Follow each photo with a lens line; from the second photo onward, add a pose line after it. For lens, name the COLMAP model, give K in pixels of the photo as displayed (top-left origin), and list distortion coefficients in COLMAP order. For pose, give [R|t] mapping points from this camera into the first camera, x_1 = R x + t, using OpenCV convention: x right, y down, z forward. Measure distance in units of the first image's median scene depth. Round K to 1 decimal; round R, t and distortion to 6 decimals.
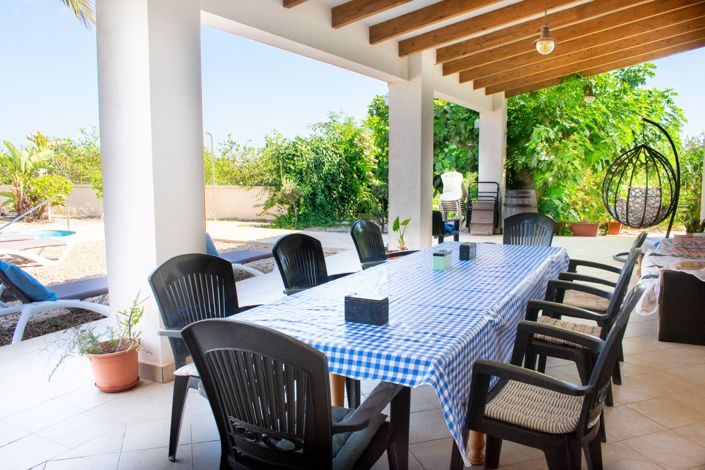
lens RADIAL K [[548.5, 0, 352.6], [0, 548.5, 234.7], [0, 0, 1]] dist [-0.064097, -0.001523]
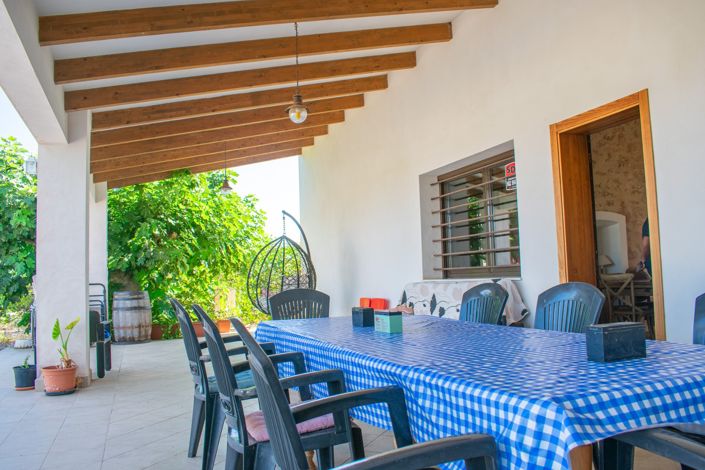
lens RADIAL K [[566.7, 0, 351.7], [0, 566.7, 249.3], [0, 0, 1]] dist [-0.058369, 0.001366]
pose [[0.678505, 0.014162, 0.734459, -0.184038], [0.117303, 0.984896, -0.127358, 0.014931], [-0.725170, 0.172567, 0.666596, 0.176499]]
